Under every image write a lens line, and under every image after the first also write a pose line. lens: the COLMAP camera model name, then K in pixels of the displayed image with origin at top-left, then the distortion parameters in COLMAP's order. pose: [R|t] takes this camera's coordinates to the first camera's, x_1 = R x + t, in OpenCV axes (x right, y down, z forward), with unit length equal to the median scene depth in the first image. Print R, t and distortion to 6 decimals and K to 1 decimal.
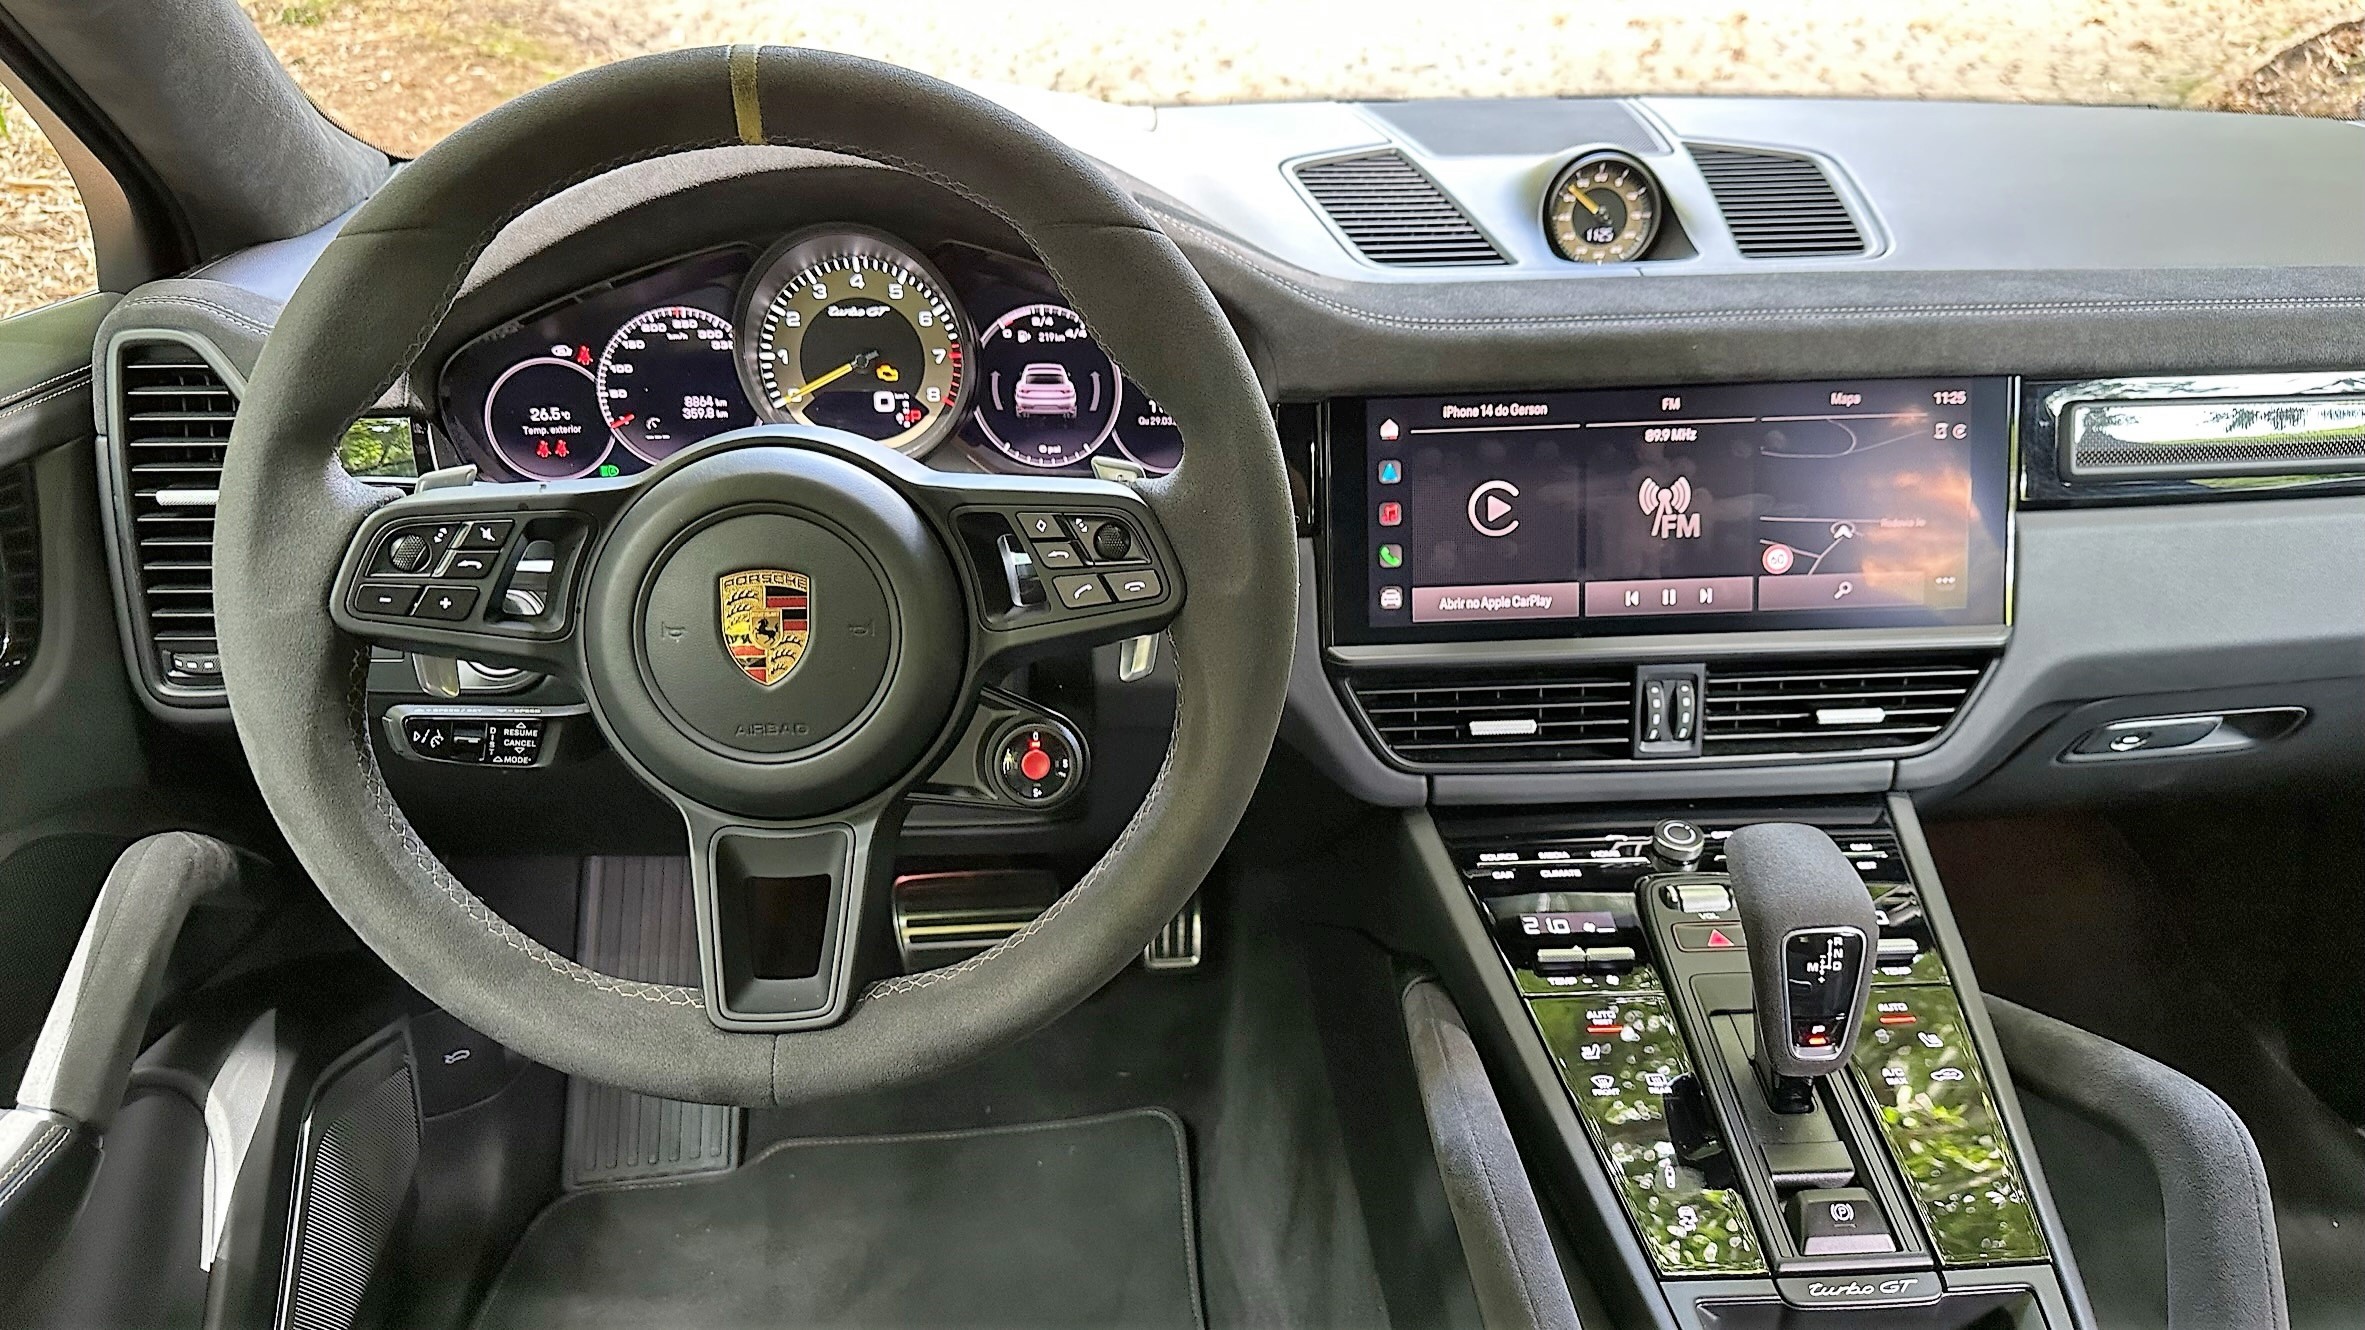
lens RADIAL K [[1684.9, 0, 1173.1], [0, 1684.9, 688.2], [0, 0, 1]] dist [0.138742, -0.234939]
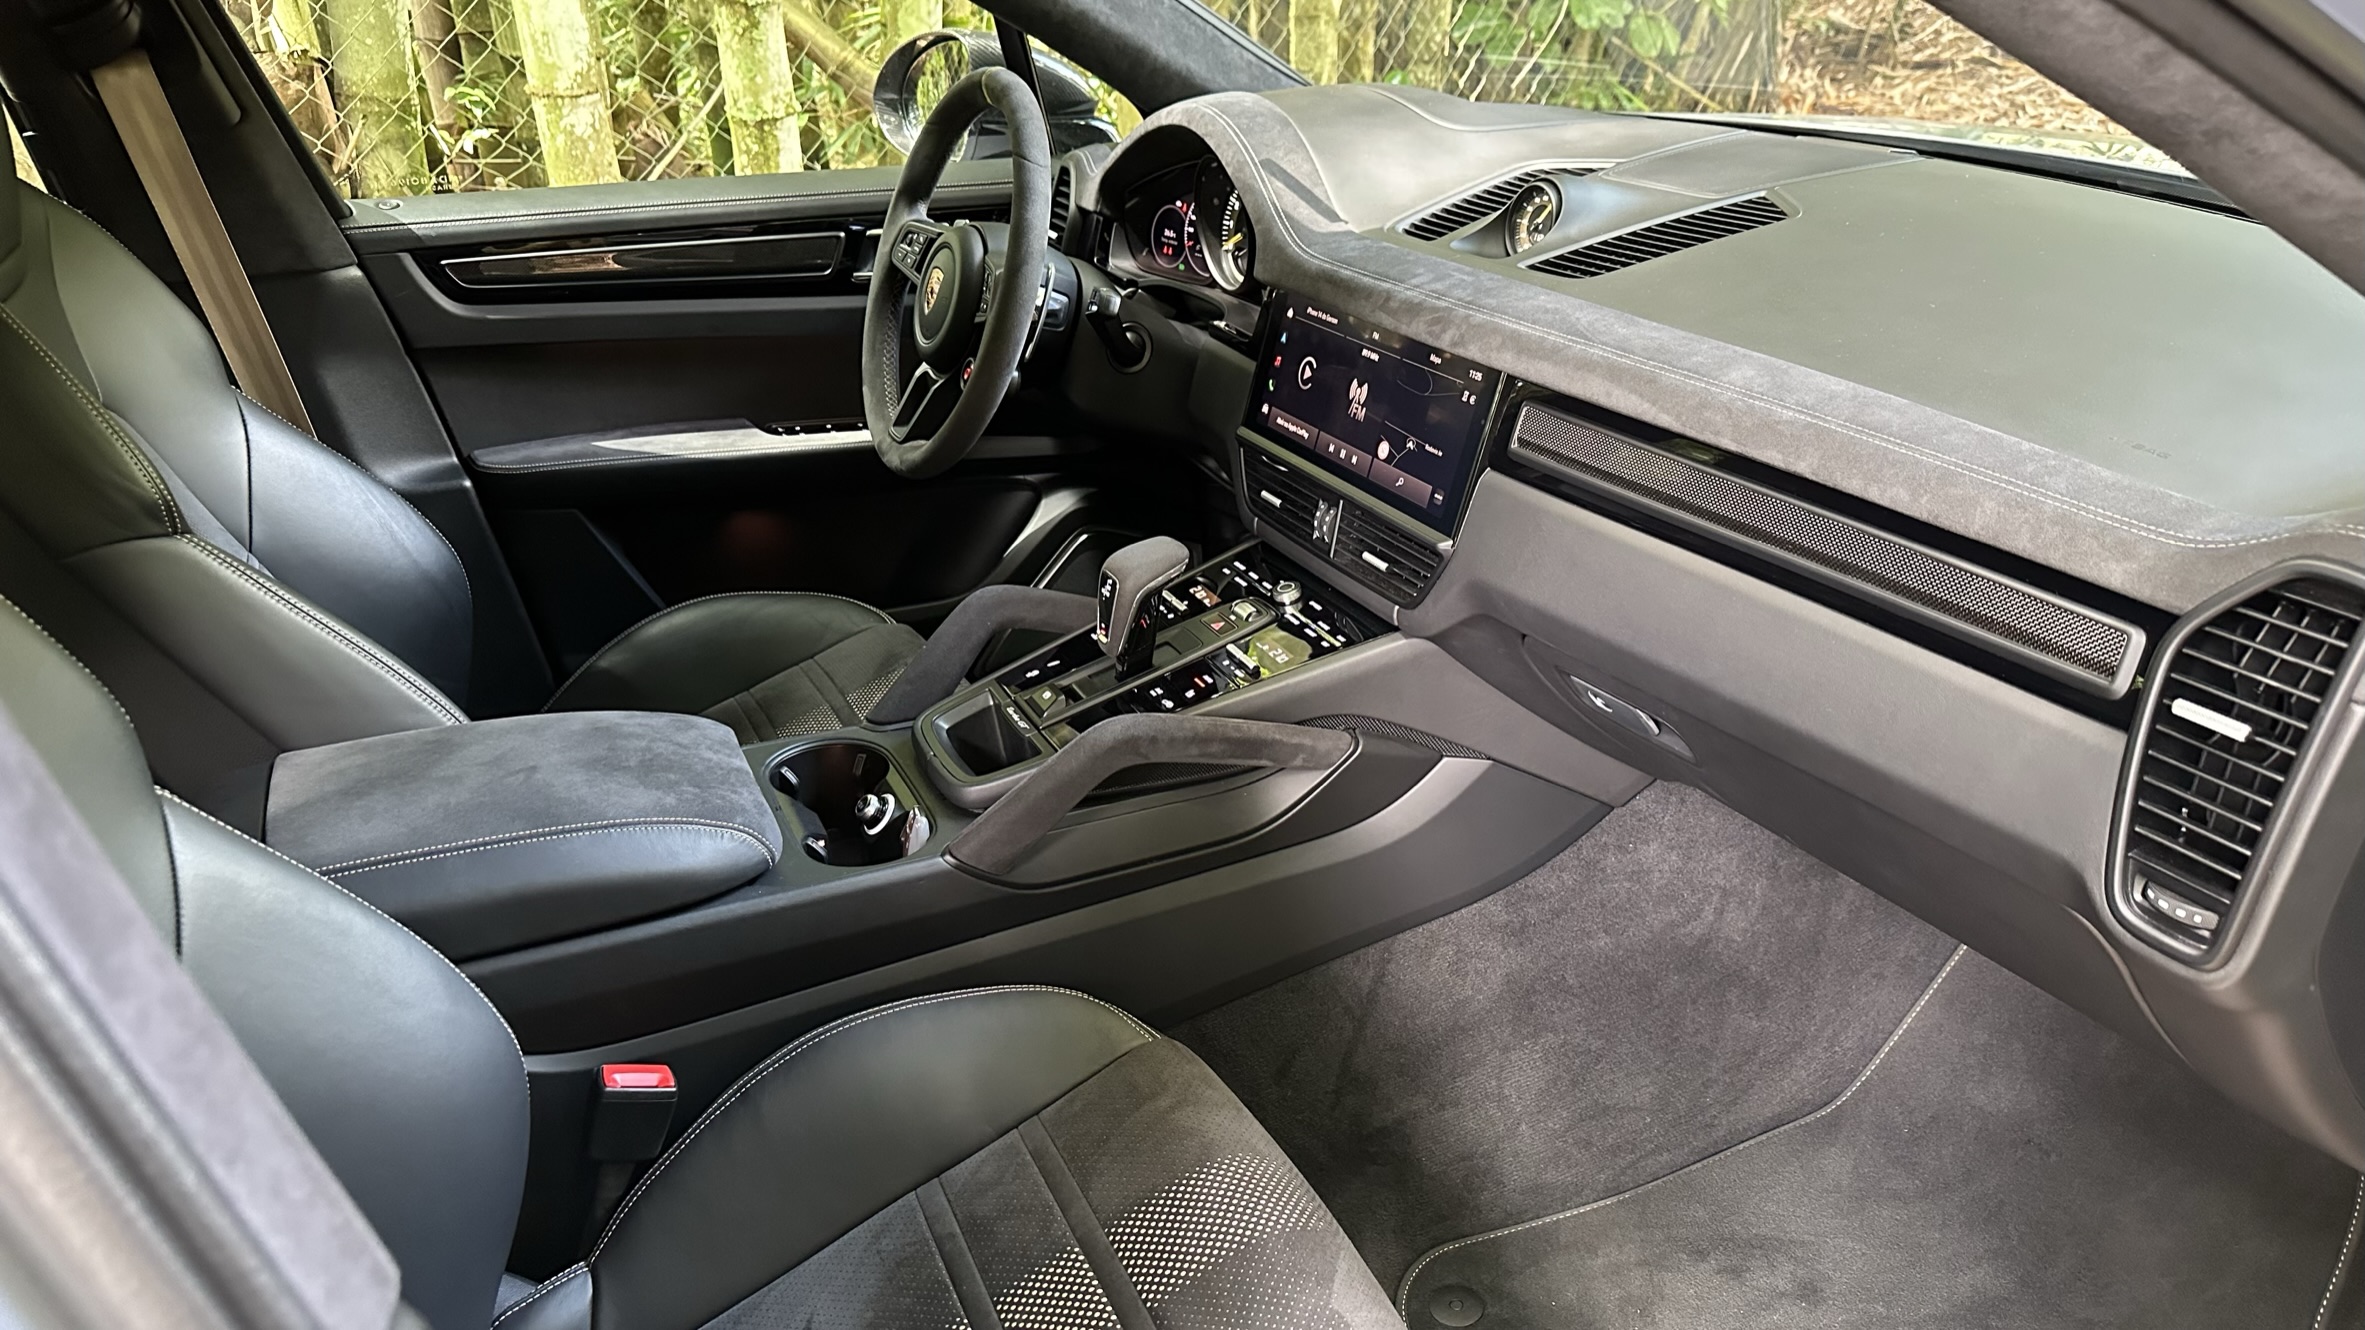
lens RADIAL K [[1684.9, 0, 1173.1], [0, 1684.9, 688.2], [0, 0, 1]] dist [0.138742, -0.234939]
pose [[0.361550, 0.390745, -0.846522, 1.653072], [-0.349966, 0.898429, 0.265235, -0.219708], [0.864179, 0.200358, 0.461574, 0.167659]]
